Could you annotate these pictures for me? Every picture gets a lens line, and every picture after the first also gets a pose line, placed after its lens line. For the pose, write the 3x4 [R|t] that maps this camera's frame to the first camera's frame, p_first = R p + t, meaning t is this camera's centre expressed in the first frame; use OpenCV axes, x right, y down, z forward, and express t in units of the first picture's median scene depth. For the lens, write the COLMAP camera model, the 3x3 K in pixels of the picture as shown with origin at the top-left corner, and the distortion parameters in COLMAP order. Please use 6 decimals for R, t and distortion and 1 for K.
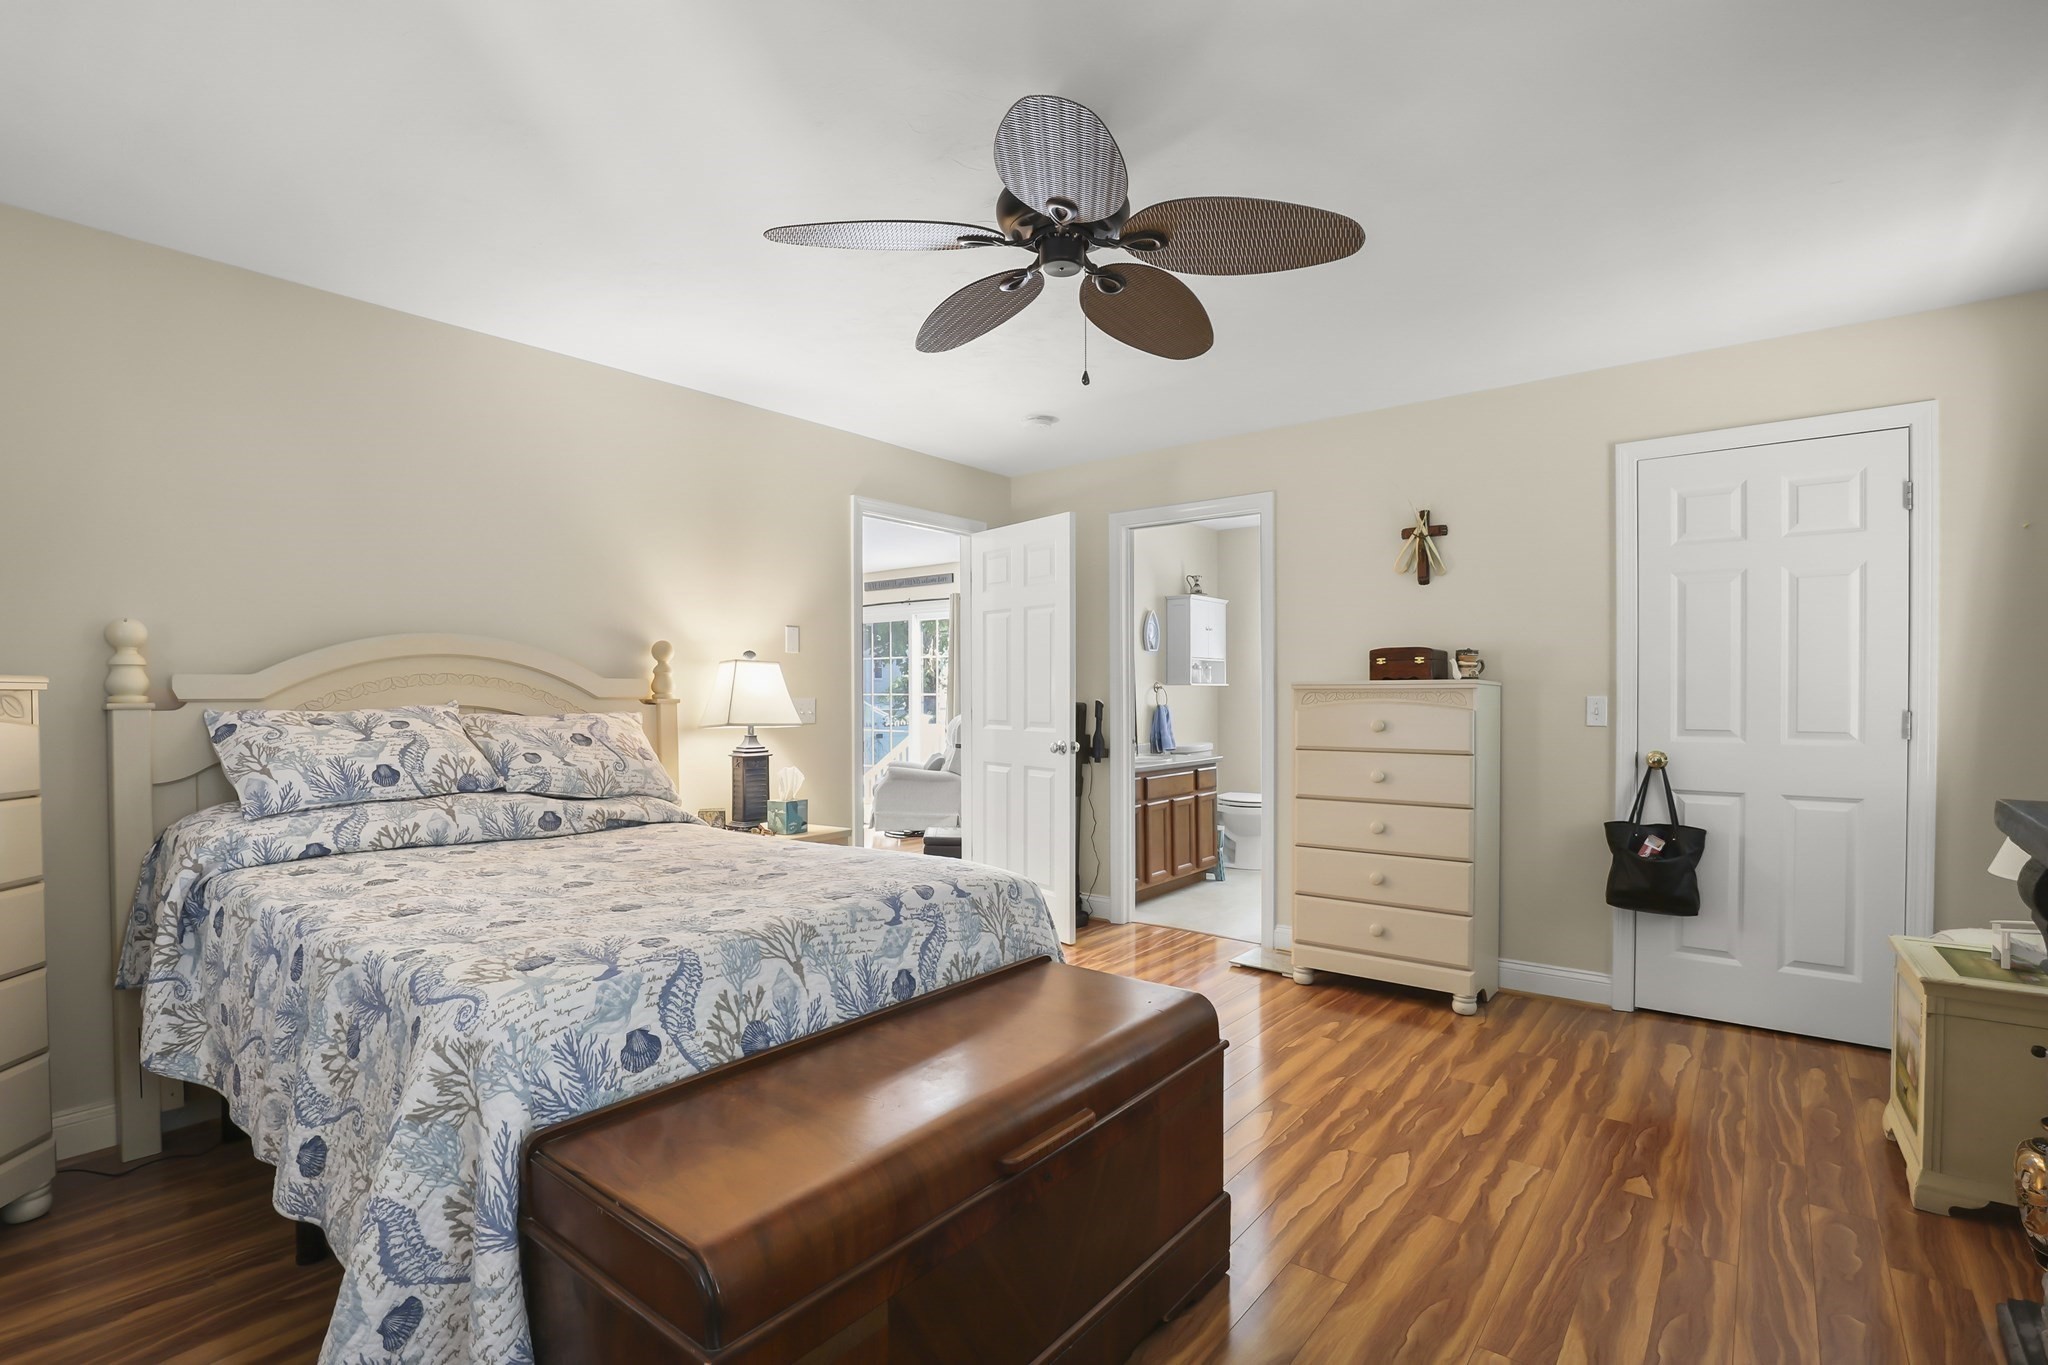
lens RADIAL K [[950.2, 0, 1025.8], [0, 950.2, 693.3], [0, 0, 1]] dist [-0.035000, 0.005493]
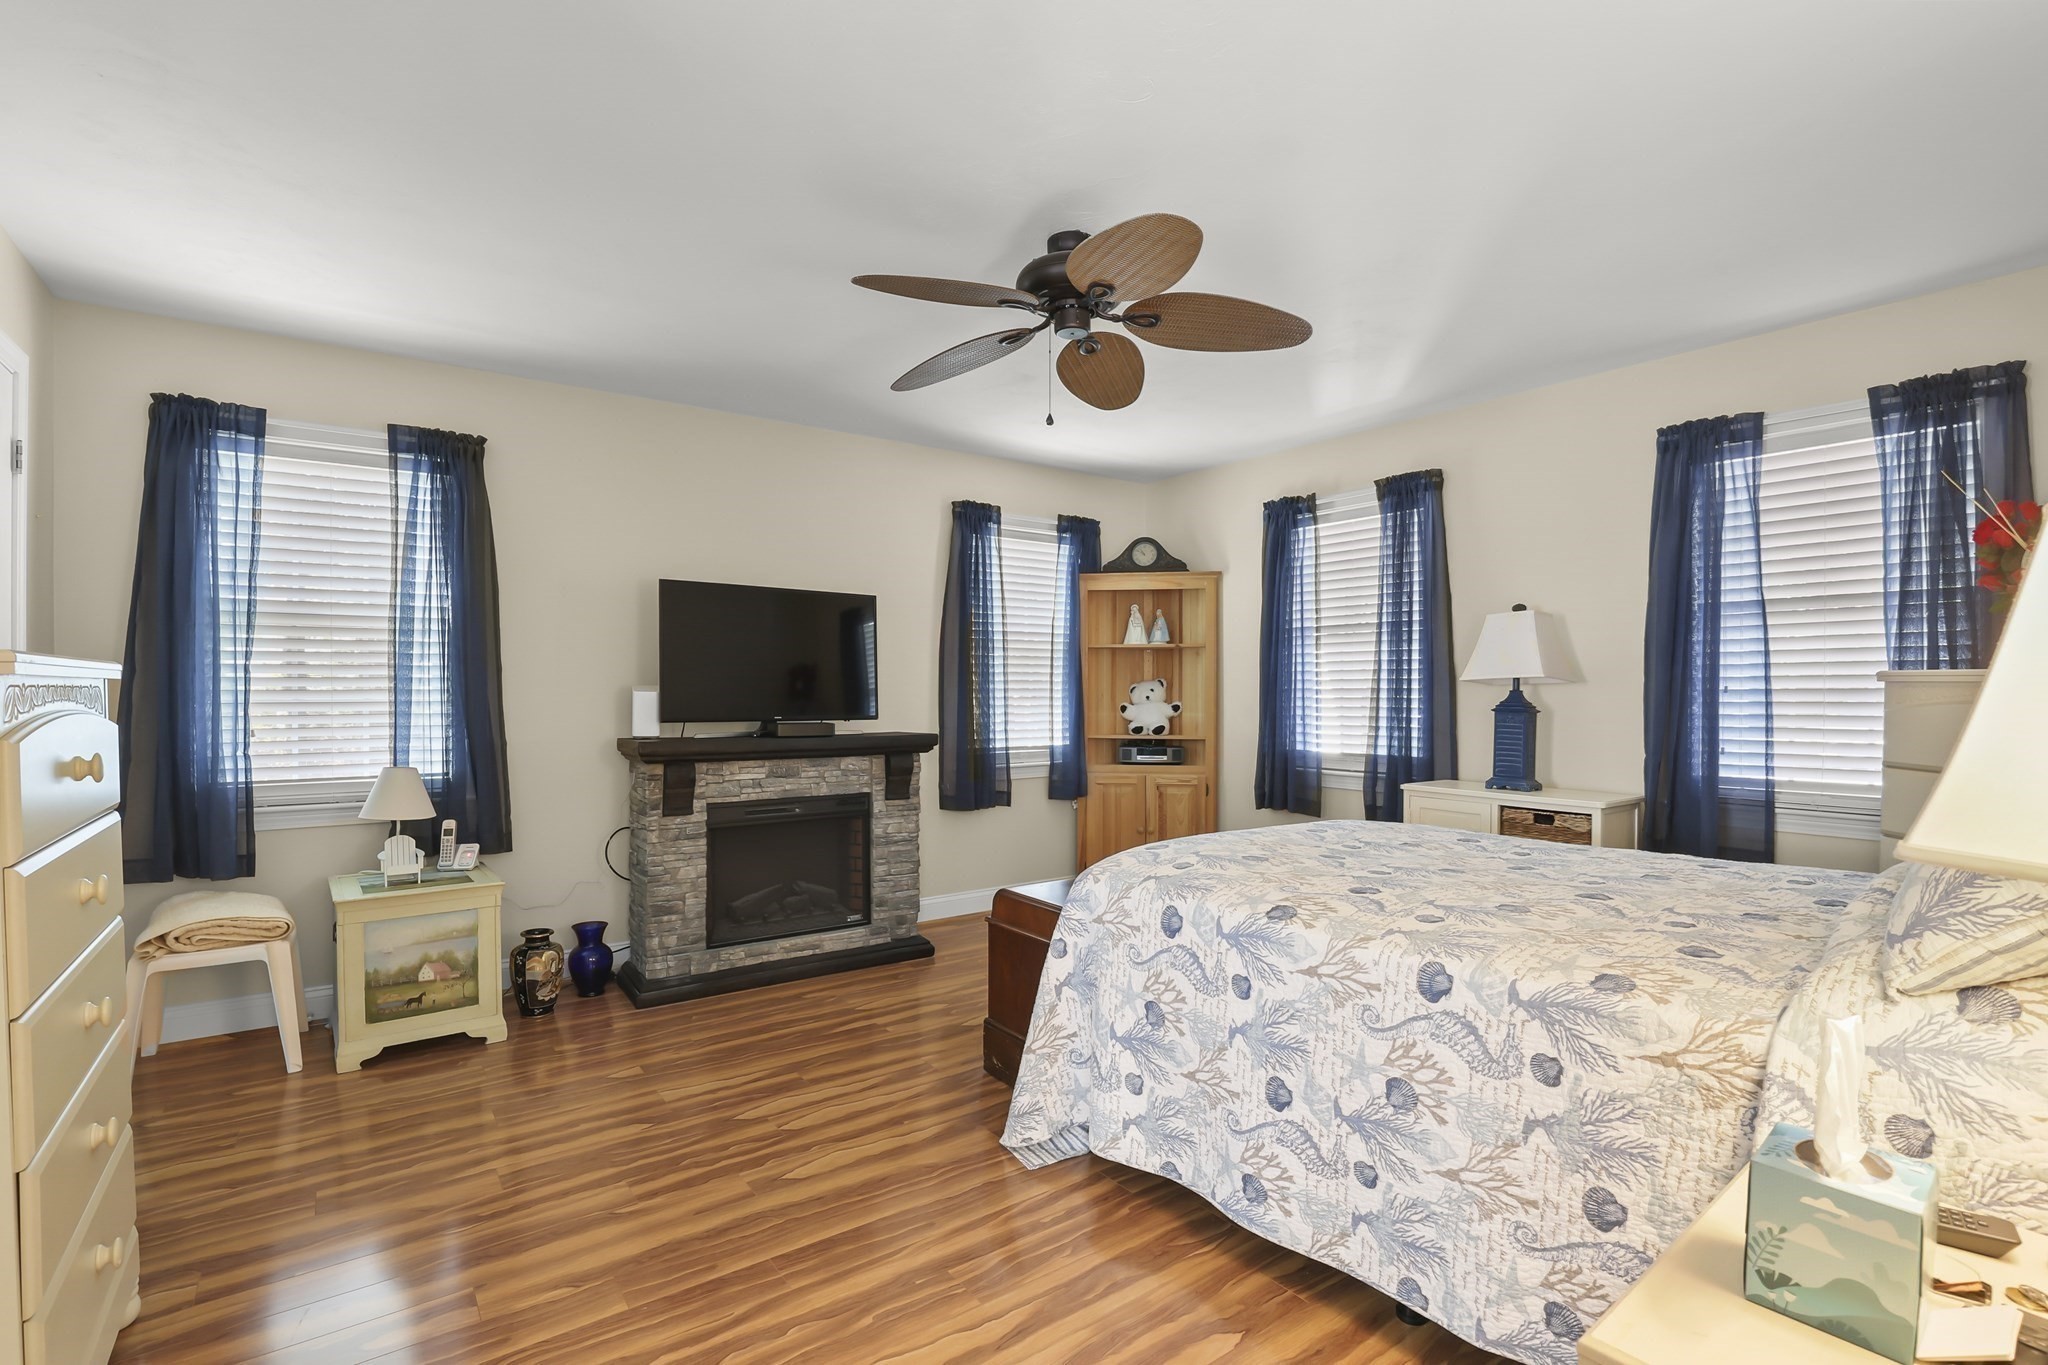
lens RADIAL K [[950.2, 0, 1015.4], [0, 950.2, 682.6], [0, 0, 1]] dist [-0.035000, 0.005493]
pose [[-0.963136, 0.003483, 0.268992, -0.191760], [0.002223, 0.999985, -0.004989, -0.000680], [-0.269005, -0.004207, -0.963130, 1.942354]]
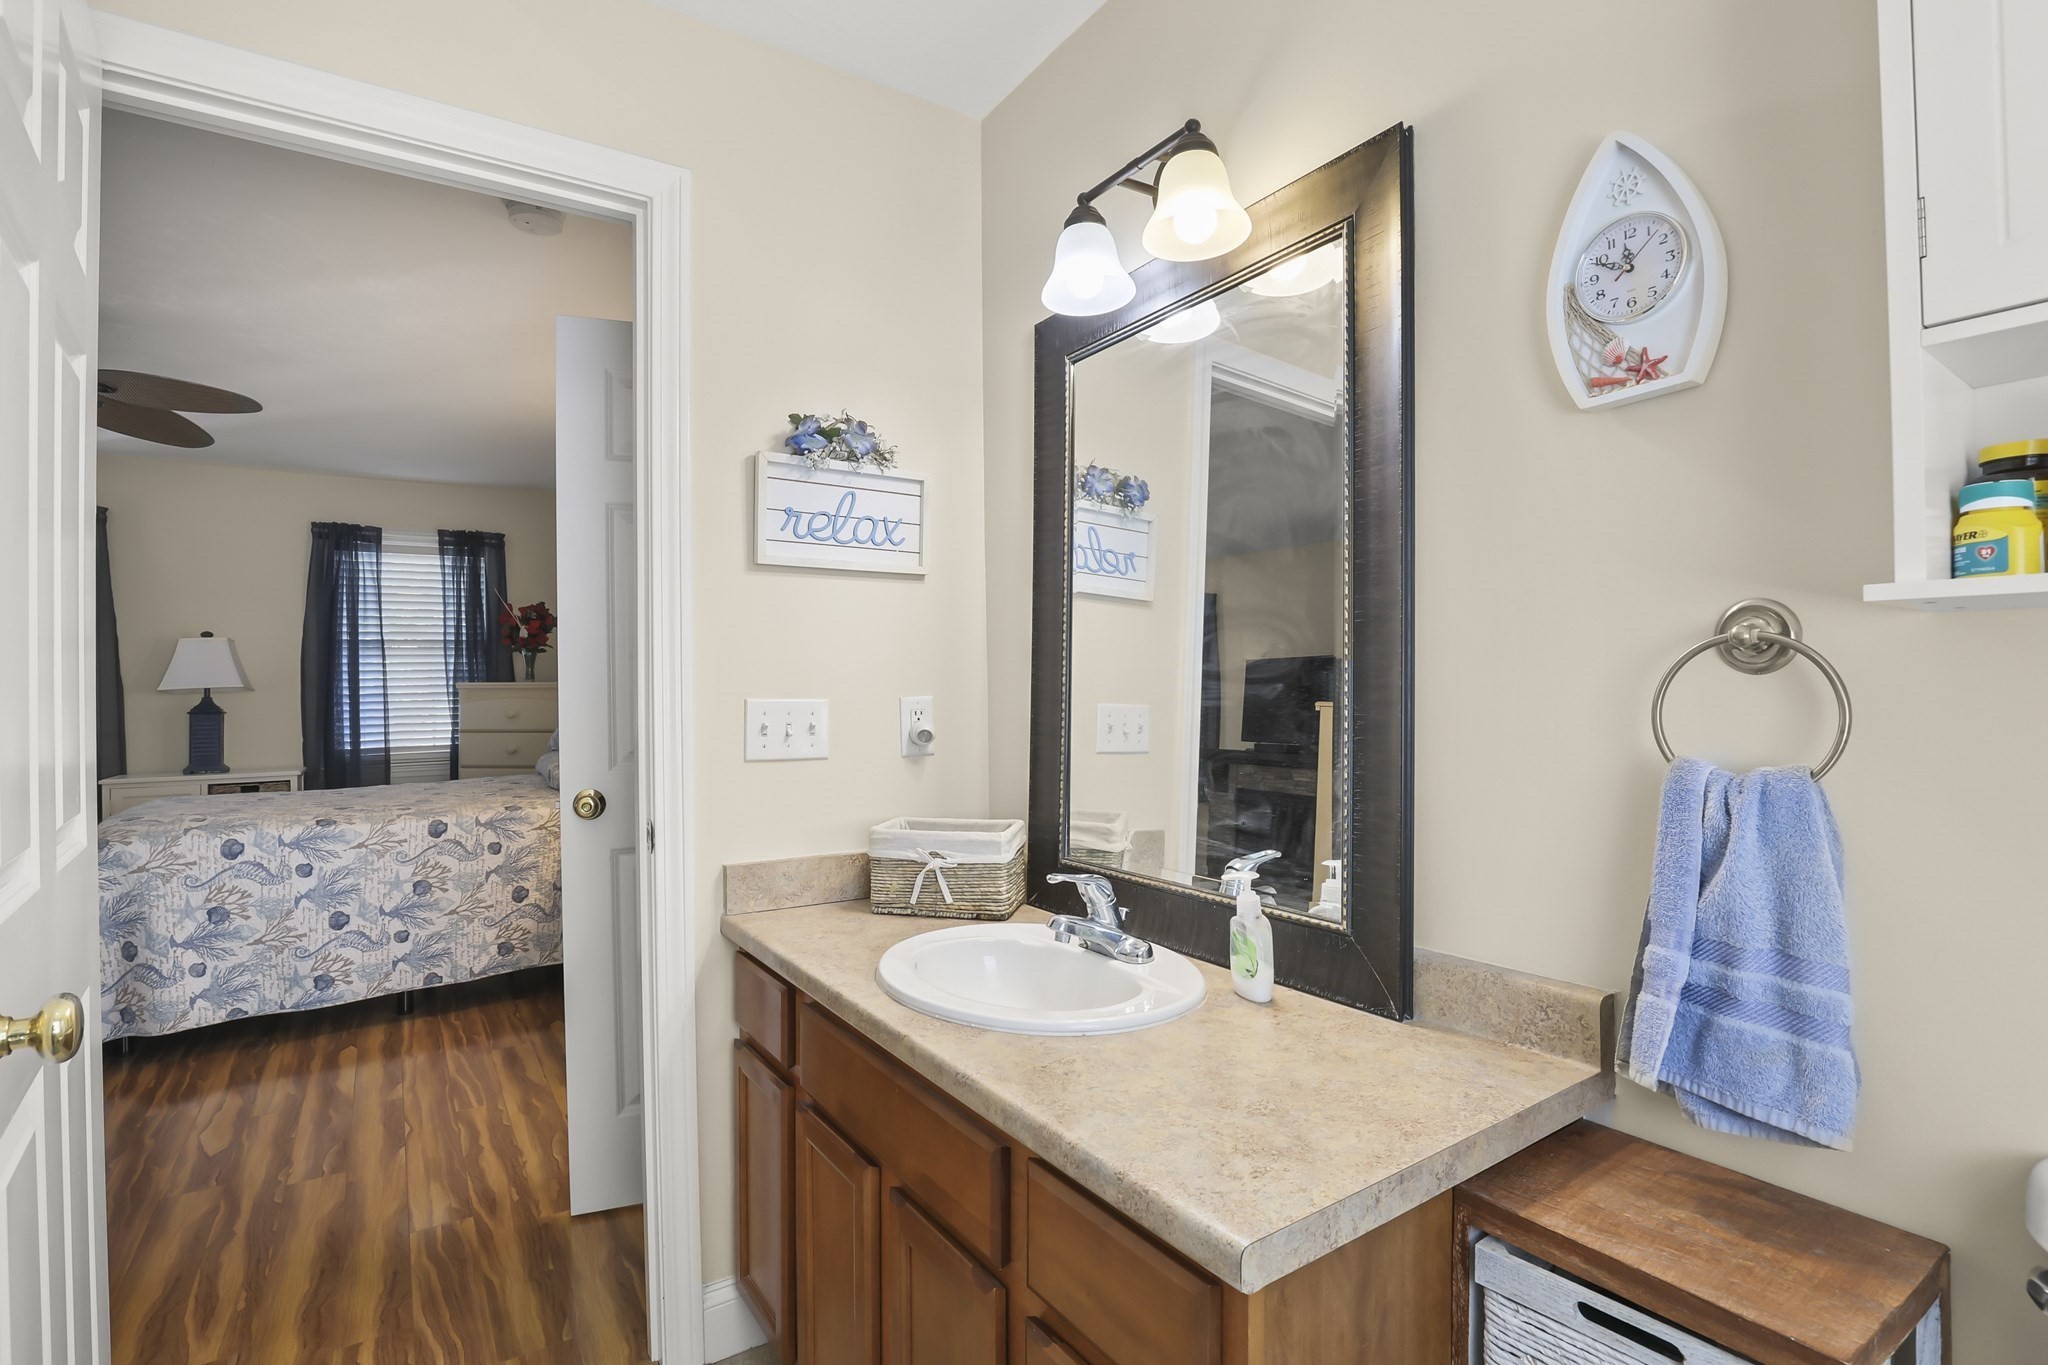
lens RADIAL K [[950.2, 0, 1014.6], [0, 950.2, 680.9], [0, 0, 1]] dist [-0.035000, 0.005493]
pose [[-0.309071, 0.005326, -0.951024, 0.779550], [0.014671, 0.999892, 0.000832, -0.004604], [0.950926, -0.013696, -0.309115, 2.496584]]
